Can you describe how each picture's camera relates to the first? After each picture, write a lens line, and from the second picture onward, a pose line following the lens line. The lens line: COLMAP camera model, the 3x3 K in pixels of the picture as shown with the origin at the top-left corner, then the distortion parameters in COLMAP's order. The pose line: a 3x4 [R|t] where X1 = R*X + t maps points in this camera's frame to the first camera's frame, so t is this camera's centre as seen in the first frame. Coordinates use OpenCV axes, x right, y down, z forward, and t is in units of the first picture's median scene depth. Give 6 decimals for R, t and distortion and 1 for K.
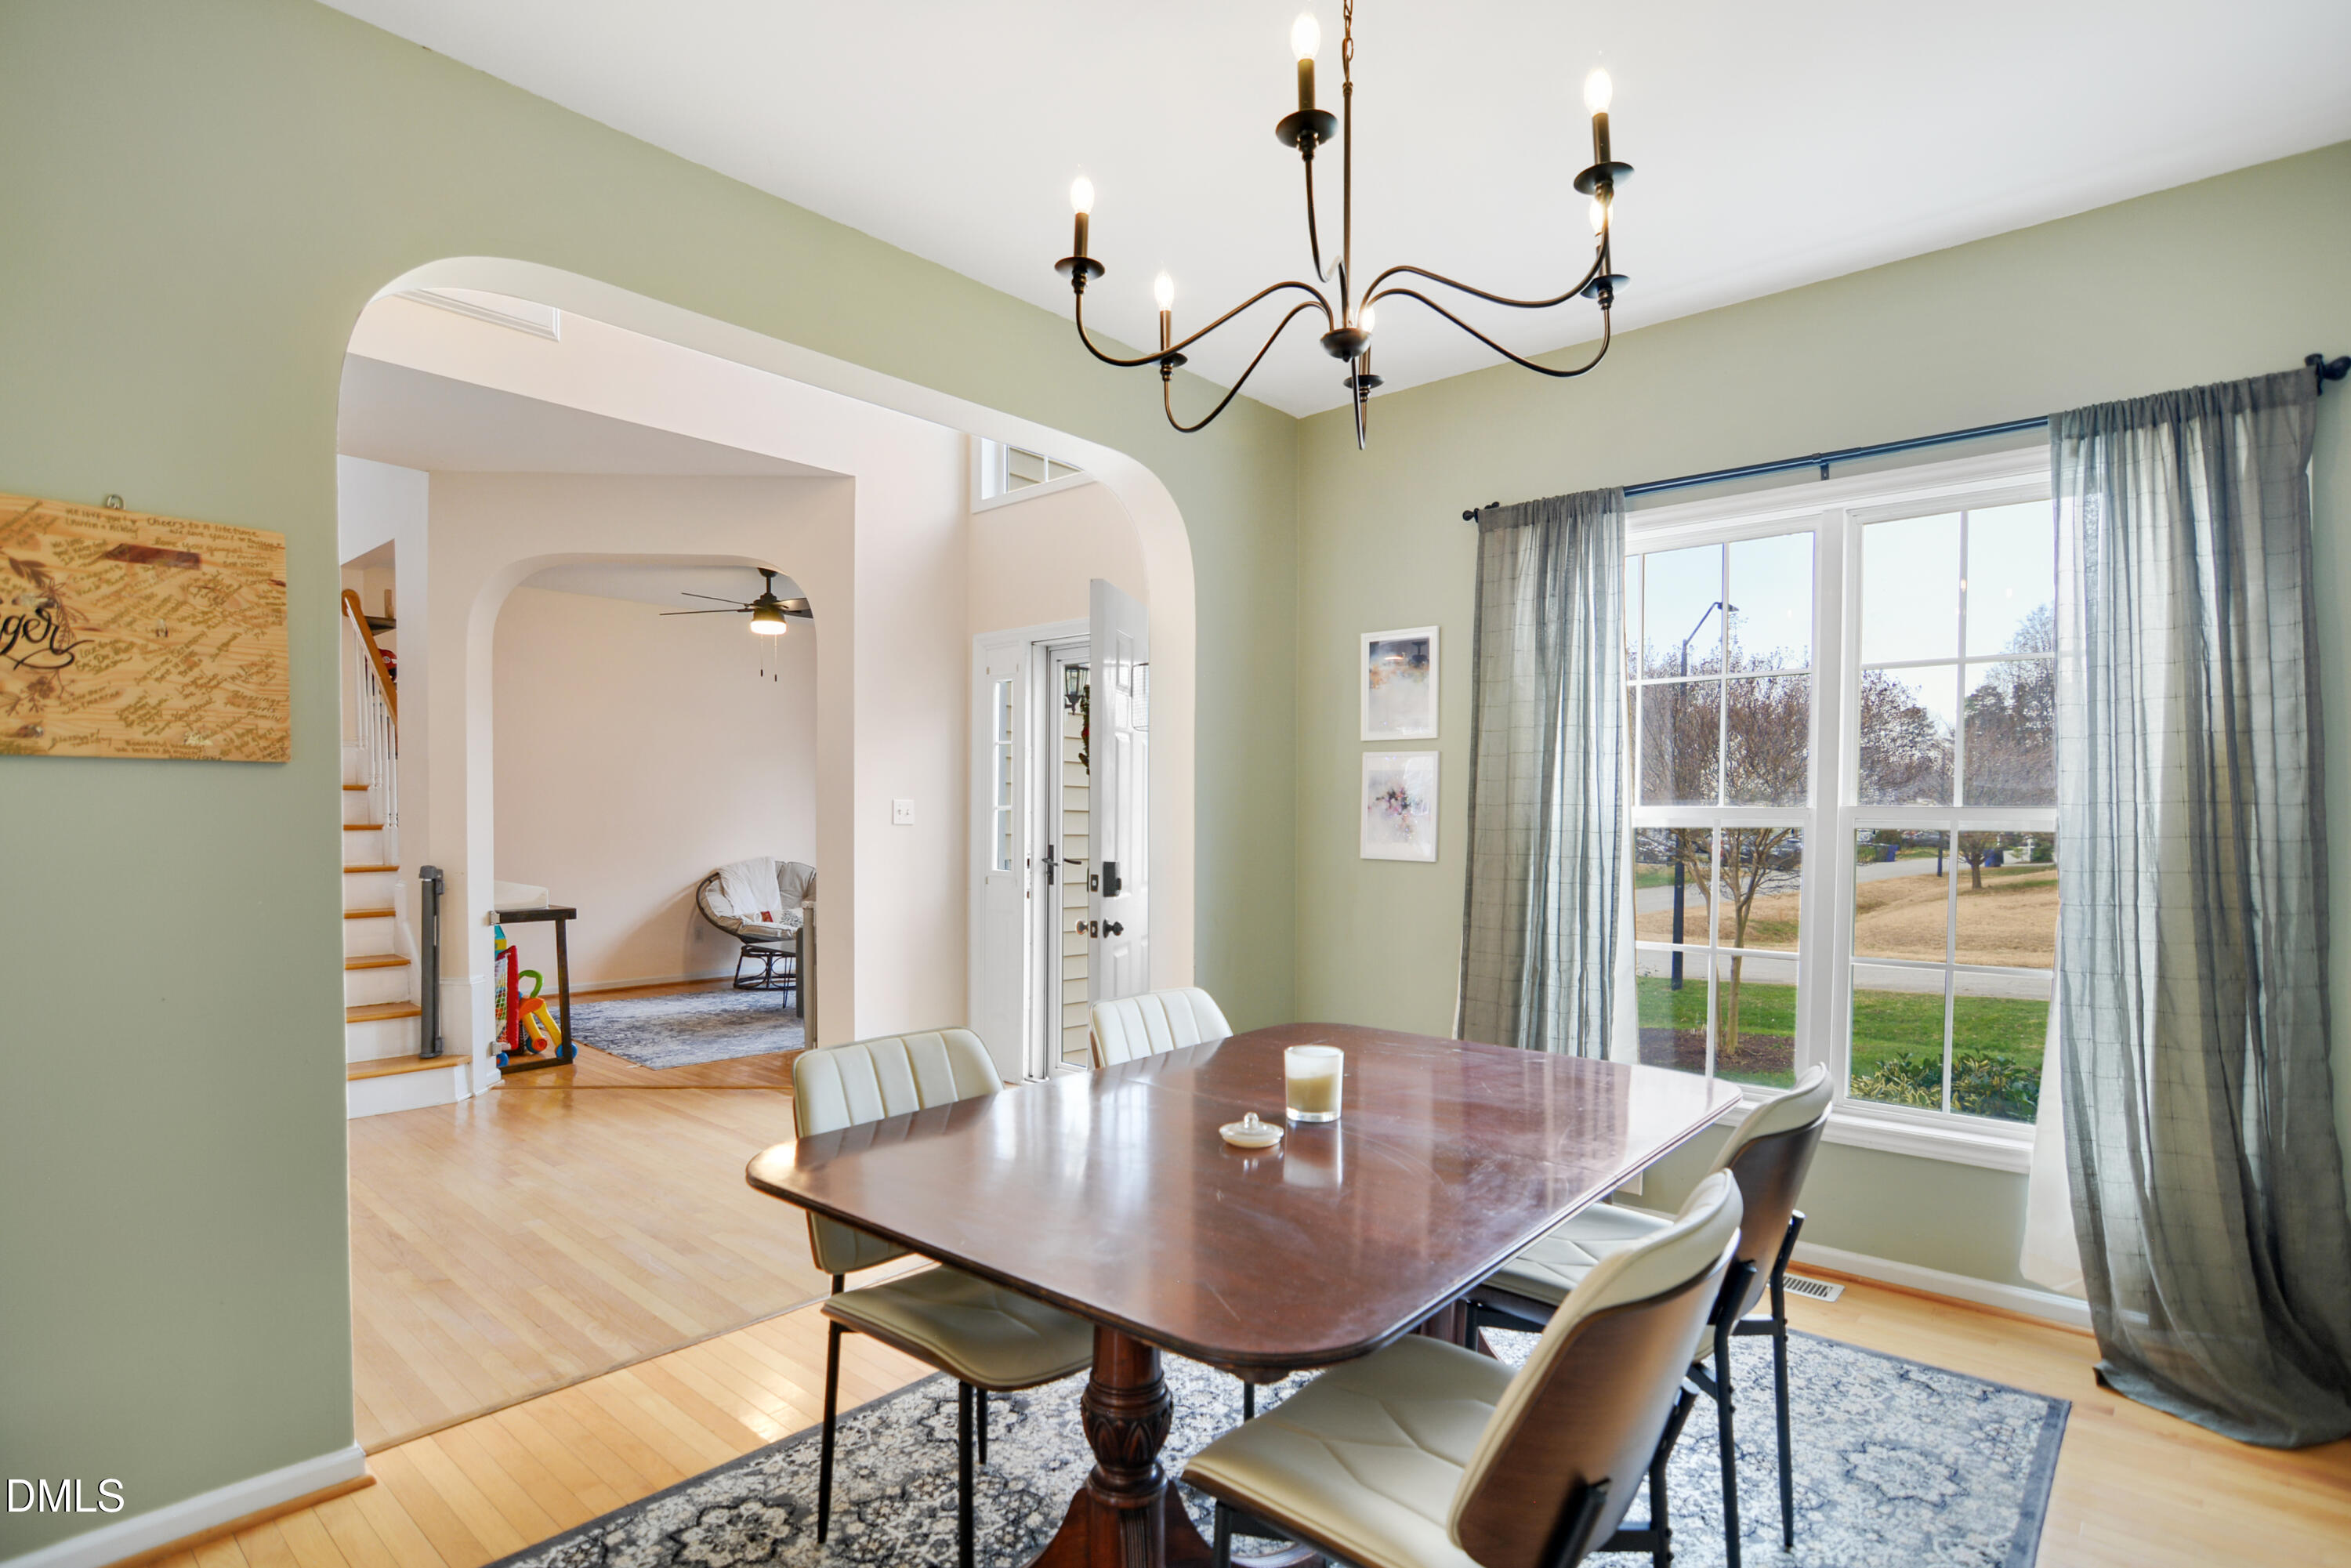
lens RADIAL K [[1169.1, 0, 1175.5], [0, 1169.1, 784.0], [0, 0, 1]] dist [-0.001176, 0.000163]
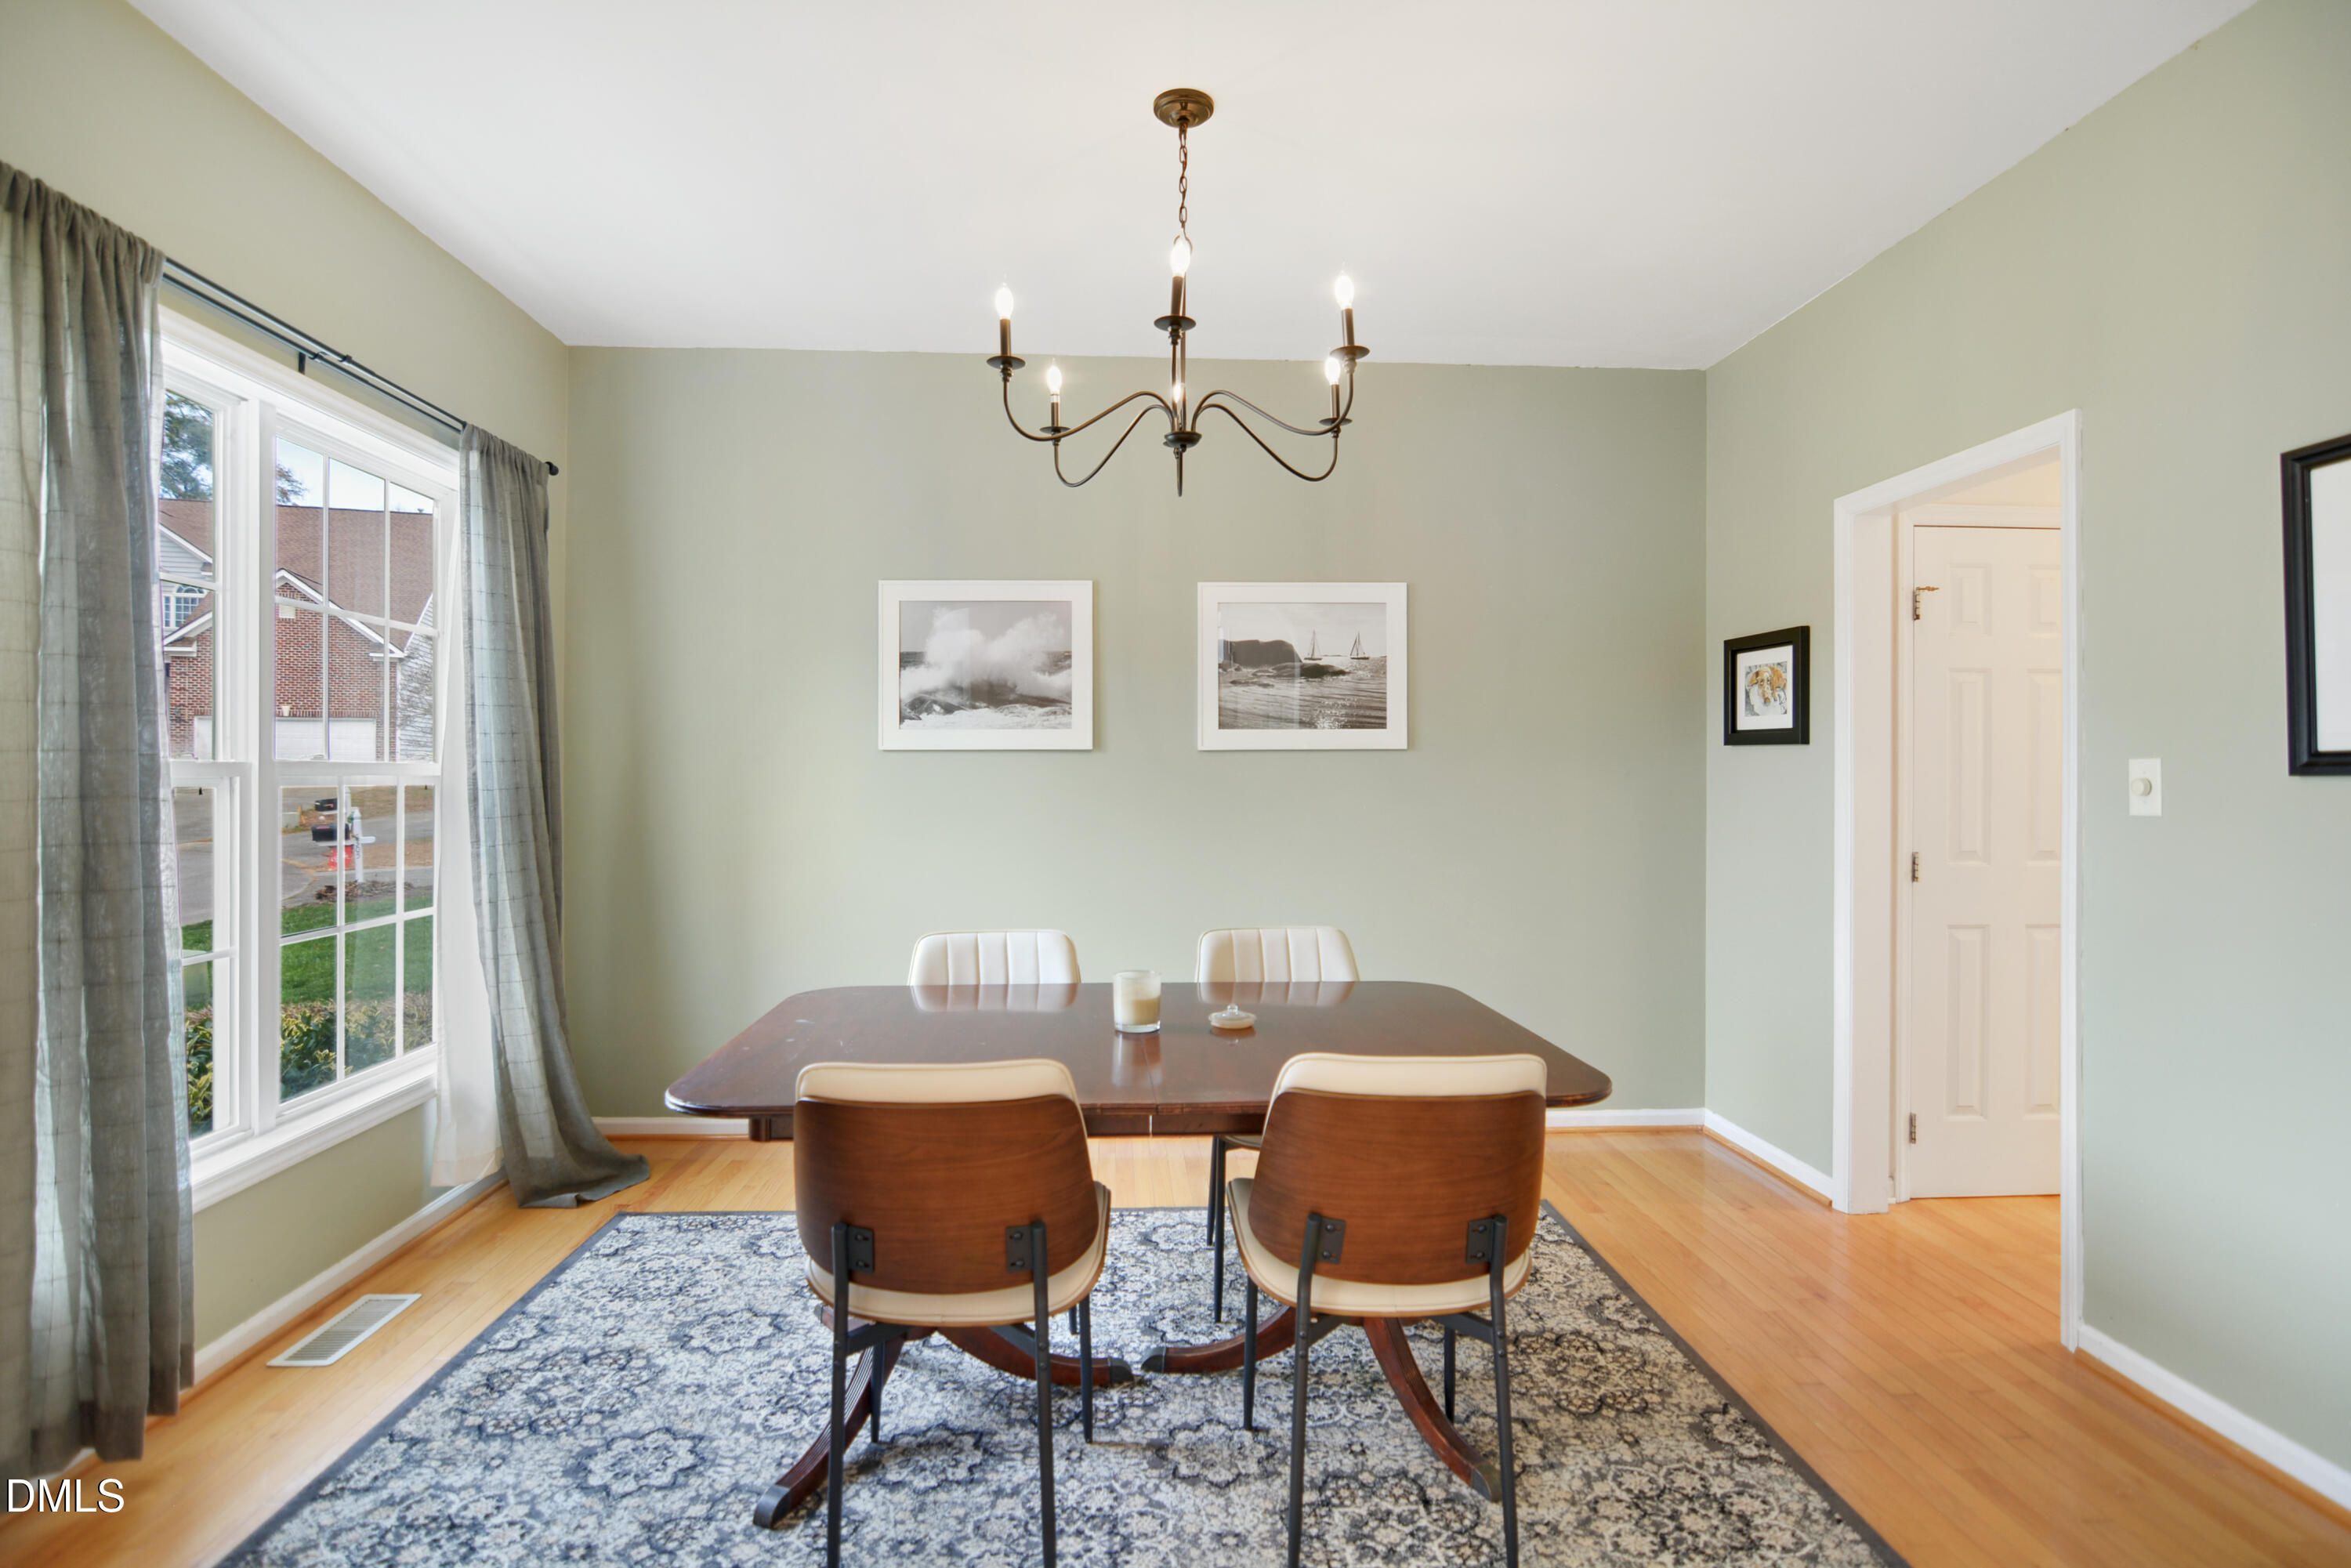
lens RADIAL K [[1150.2, 0, 1165.2], [0, 1150.2, 772.7], [0, 0, 1]] dist [-0.038352, 0.014795]
pose [[-0.690735, -0.003537, 0.723099, -0.718026], [-0.018804, 0.999738, -0.013072, 0.038768], [-0.722863, -0.022627, -0.690621, 1.745479]]
